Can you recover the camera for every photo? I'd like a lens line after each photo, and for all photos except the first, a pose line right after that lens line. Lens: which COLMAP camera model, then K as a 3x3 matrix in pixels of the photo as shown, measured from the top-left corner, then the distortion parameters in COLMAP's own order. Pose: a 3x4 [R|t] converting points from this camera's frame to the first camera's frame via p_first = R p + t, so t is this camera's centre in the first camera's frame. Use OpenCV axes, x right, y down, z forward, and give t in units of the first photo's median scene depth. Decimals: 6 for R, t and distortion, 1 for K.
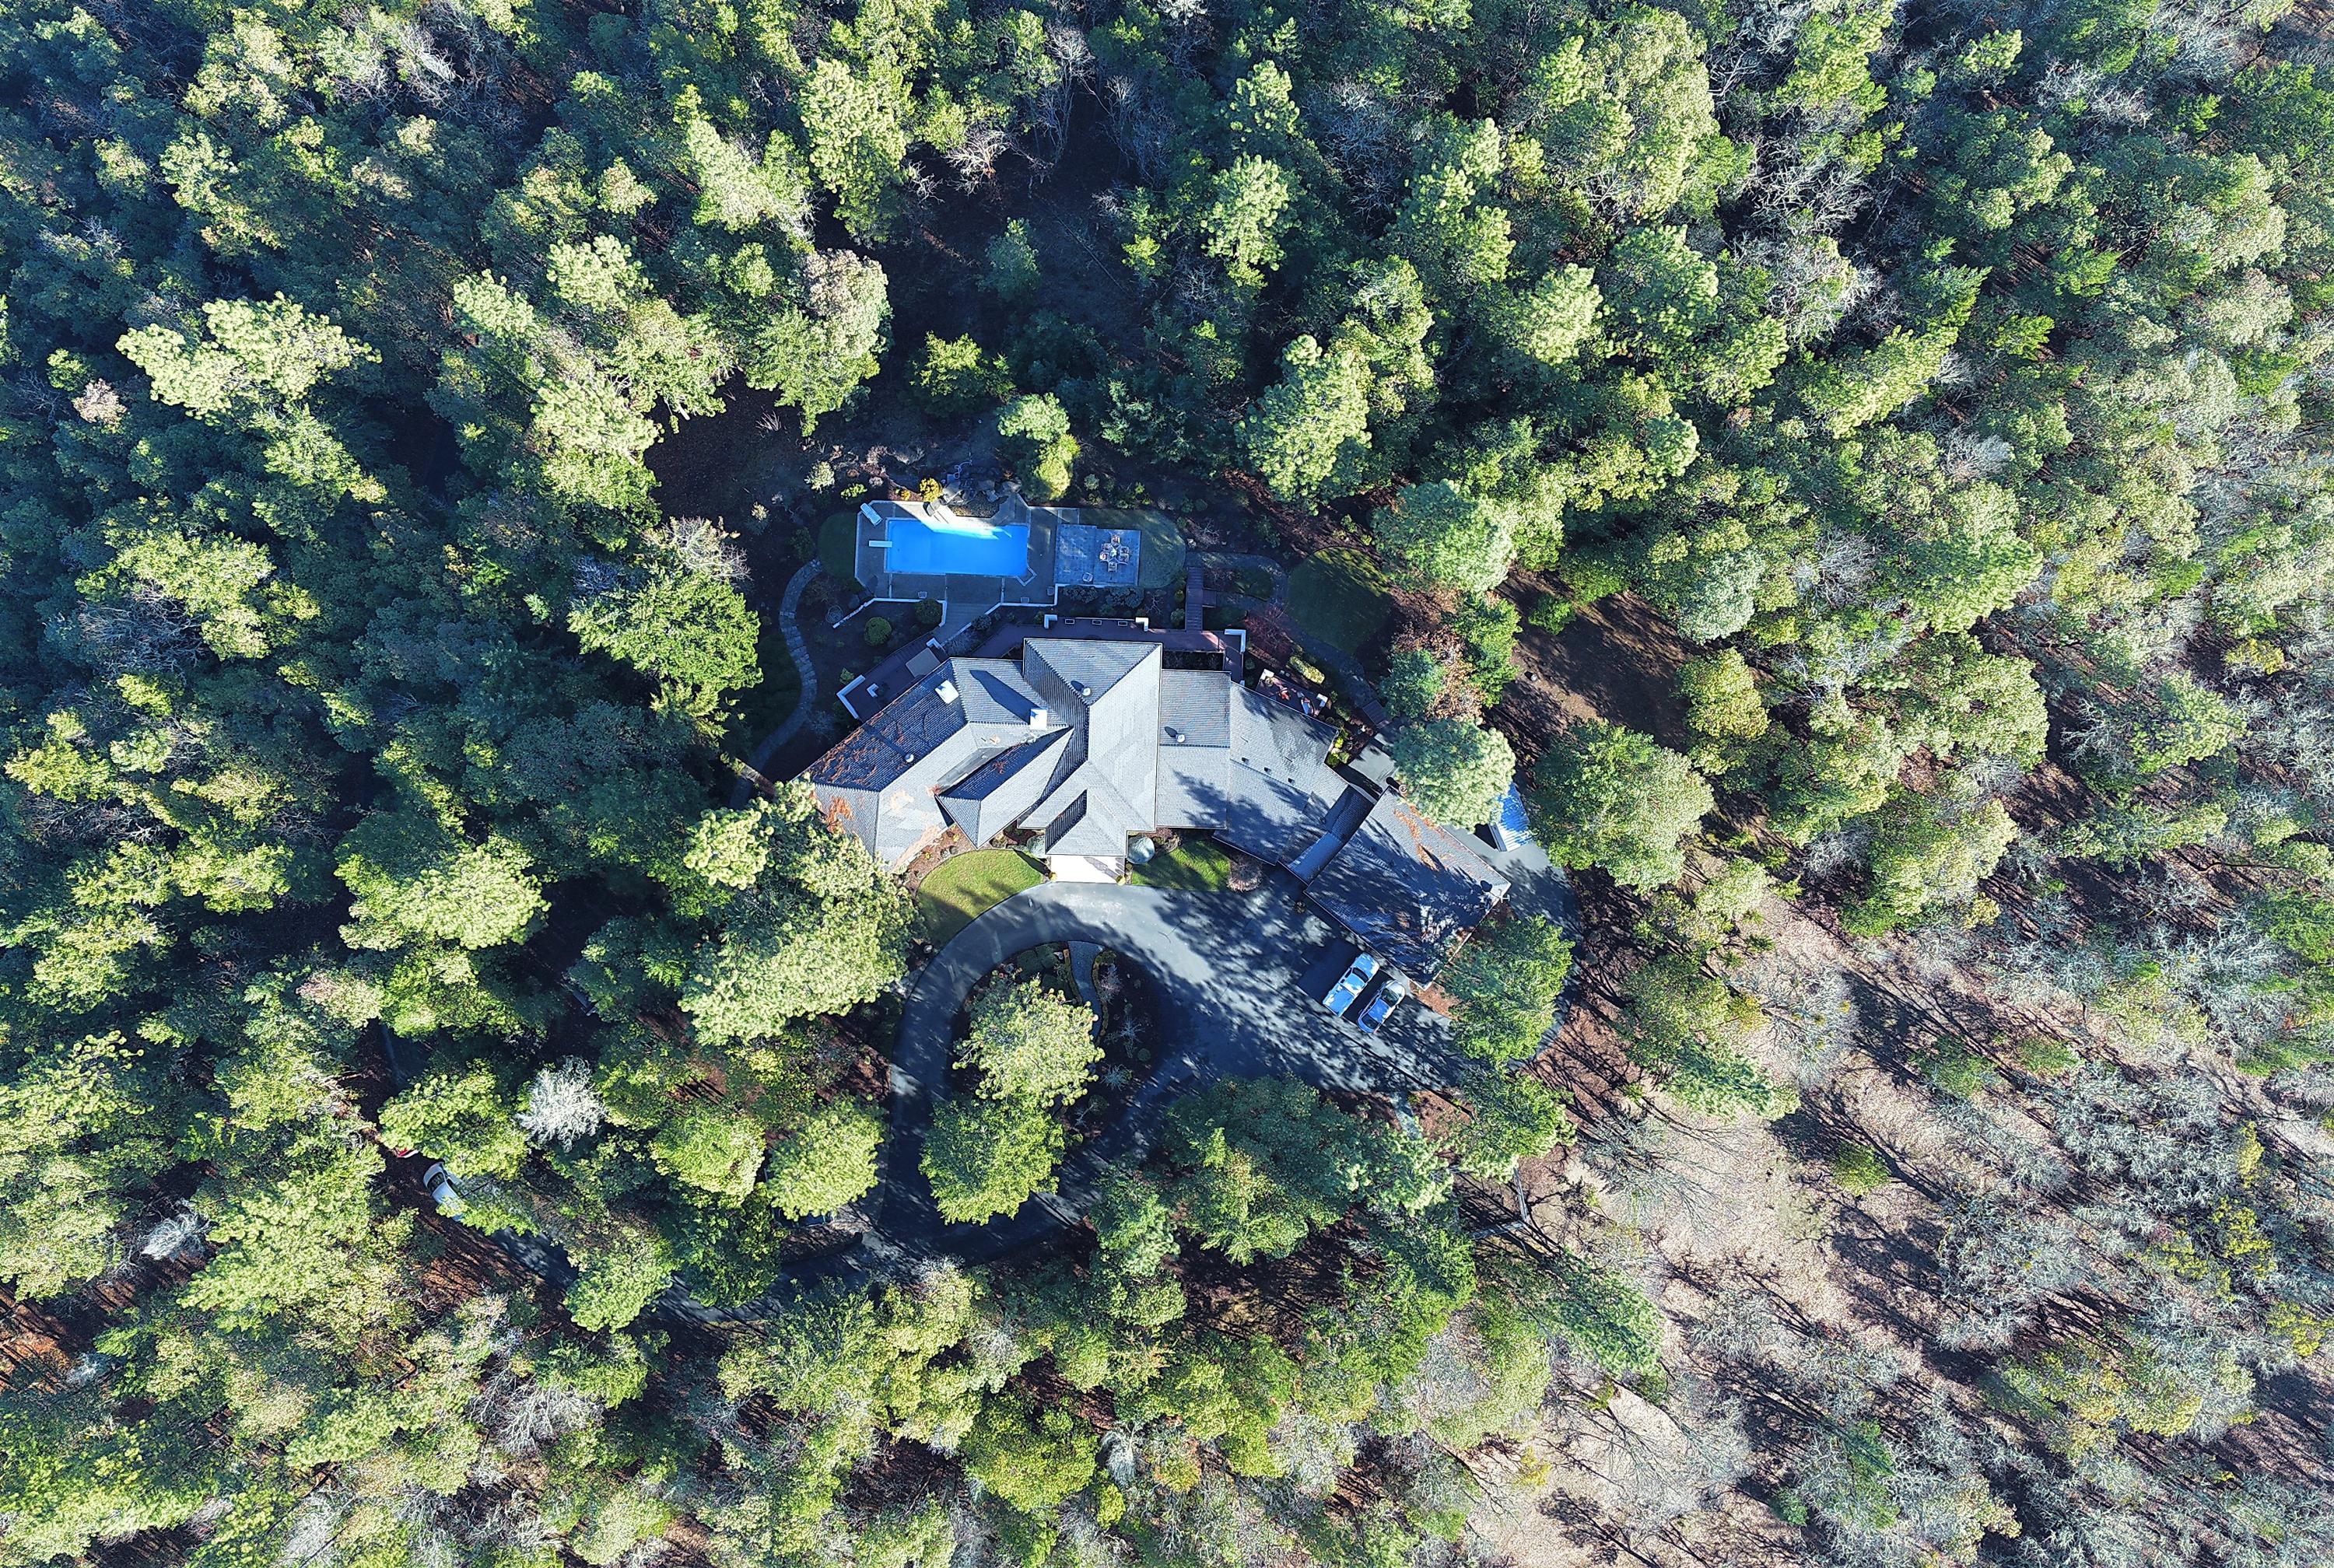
lens RADIAL K [[1558.2, 0, 1148.5], [0, 1558.2, 776.0], [0, 0, 1]] dist [-0.002986, 0.000236]
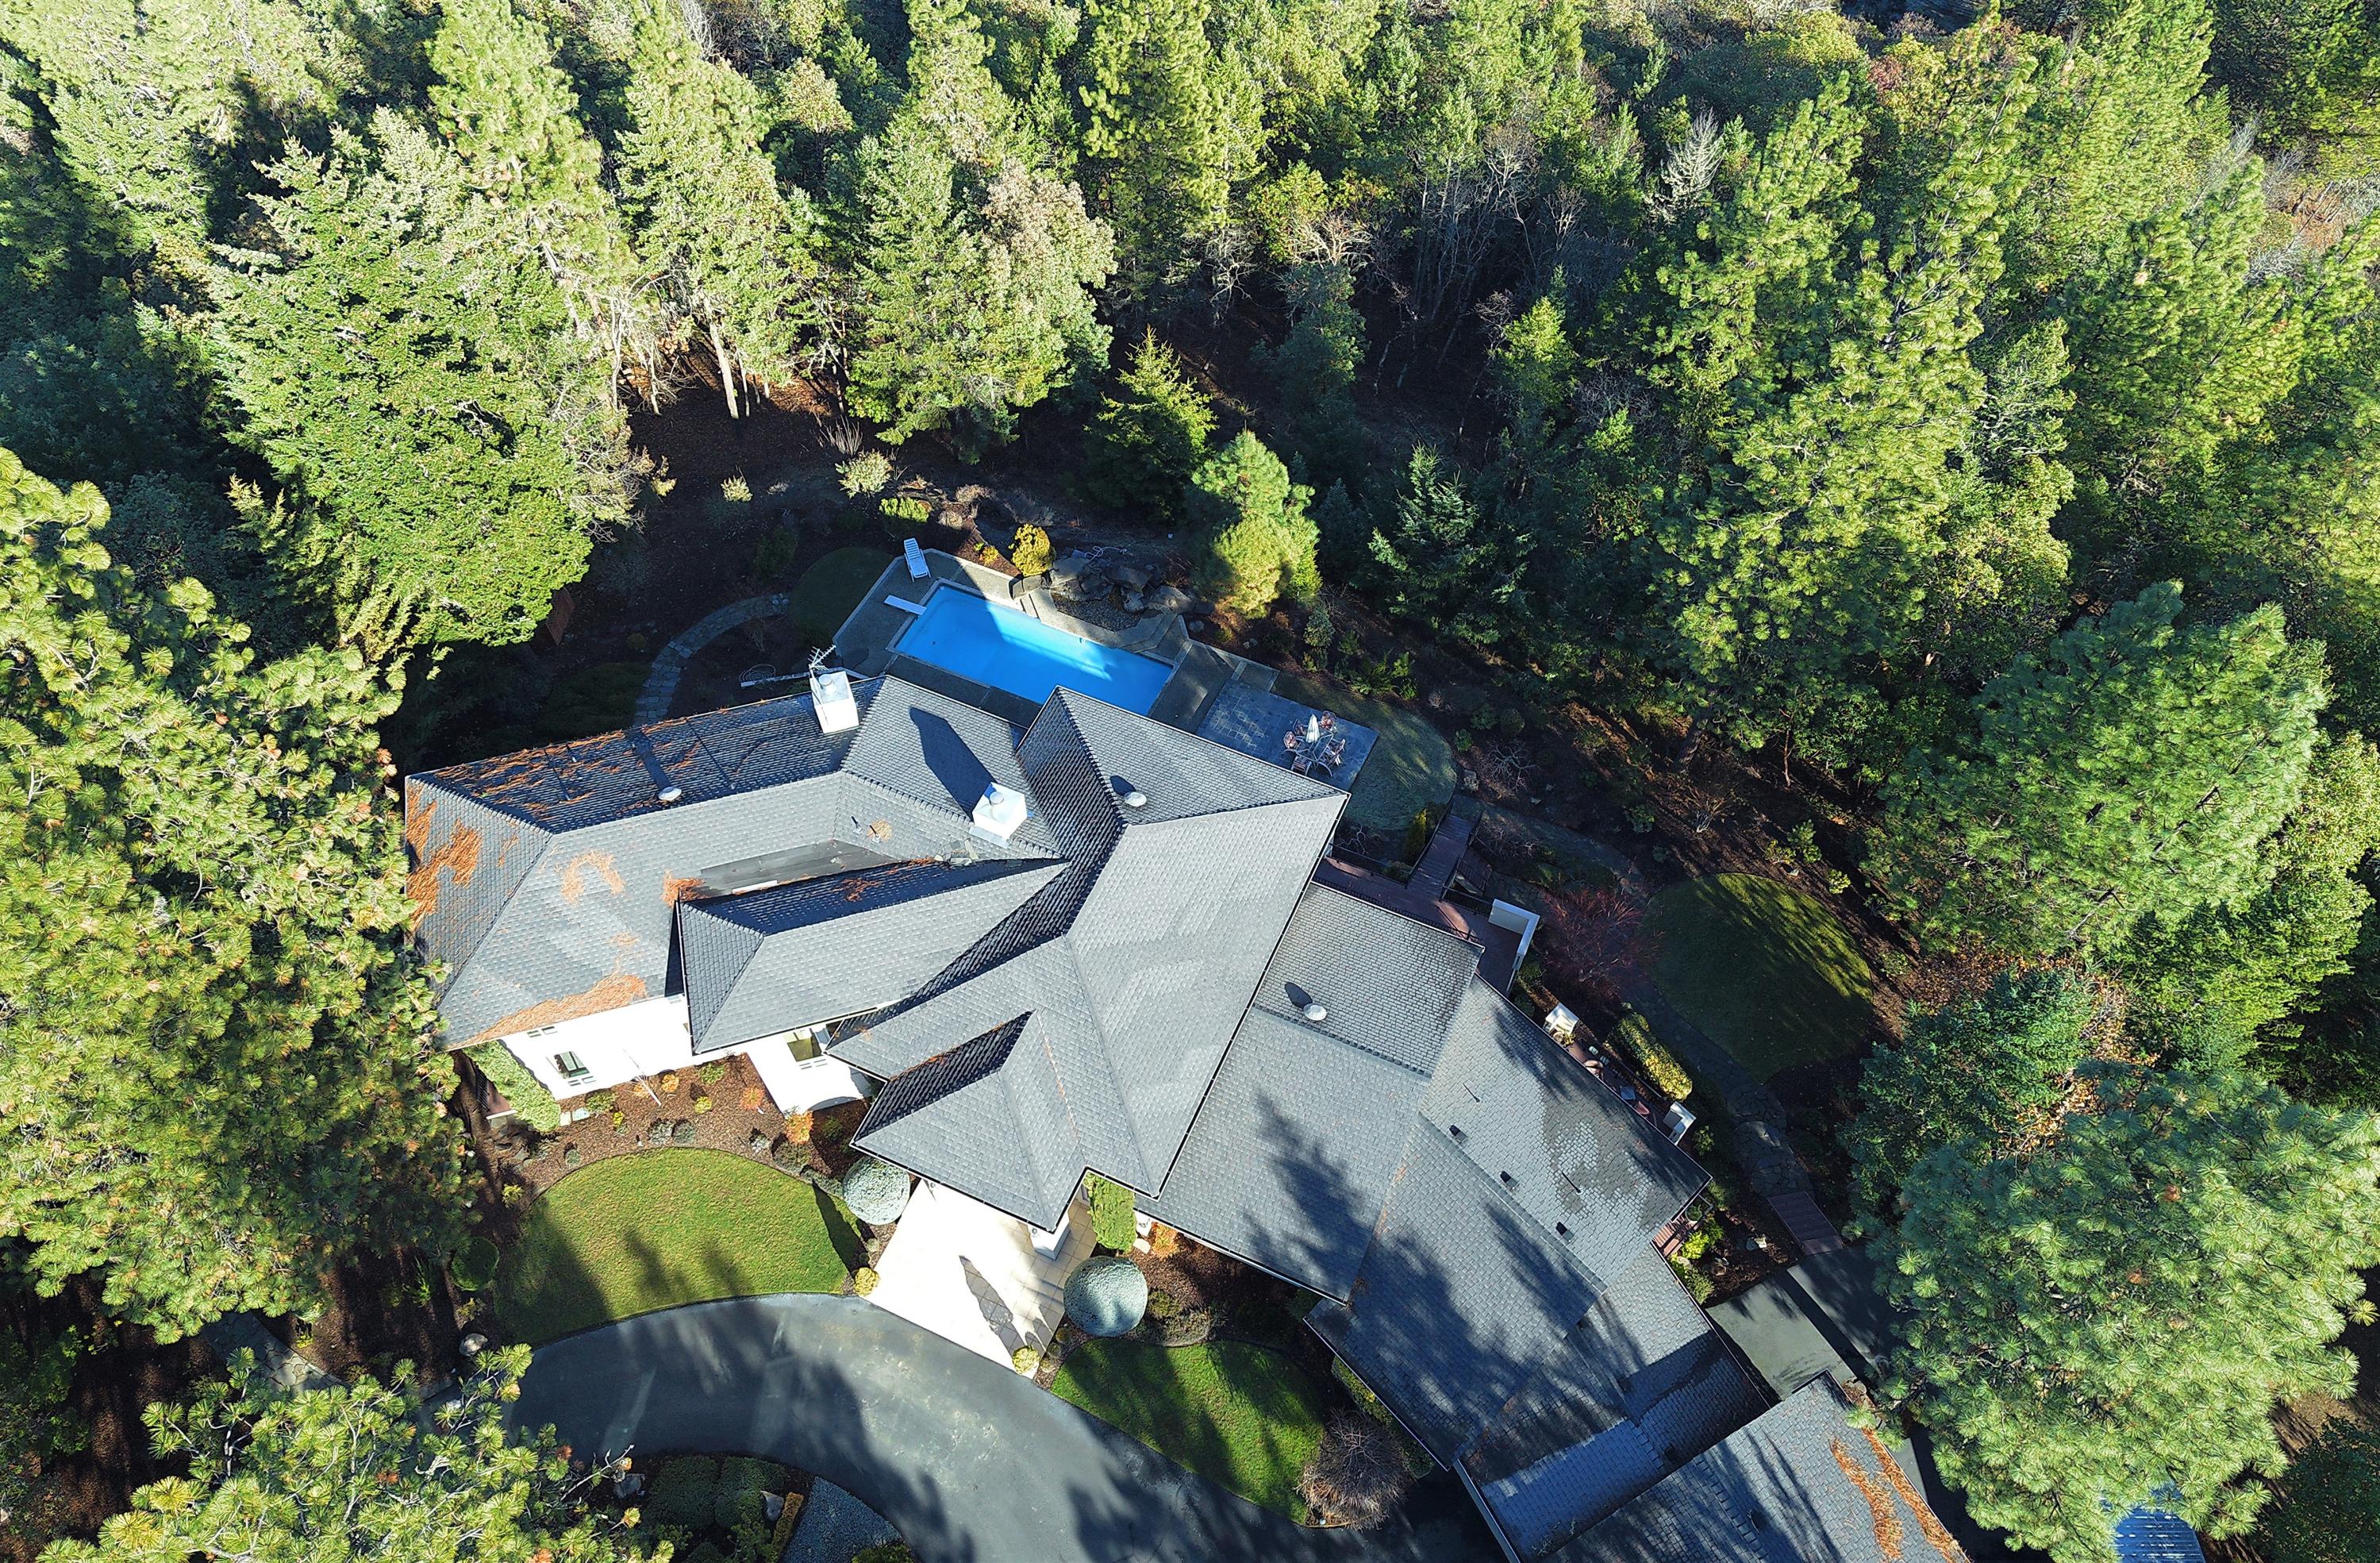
lens RADIAL K [[1527.8, 0, 1202.1], [0, 1527.8, 775.7], [0, 0, 1]] dist [-0.001107, 0.000162]
pose [[0.923129, 0.316742, -0.217962, 0.058152], [-0.384256, 0.779833, -0.494174, 0.124693], [0.013448, 0.539939, 0.841597, 0.639875]]
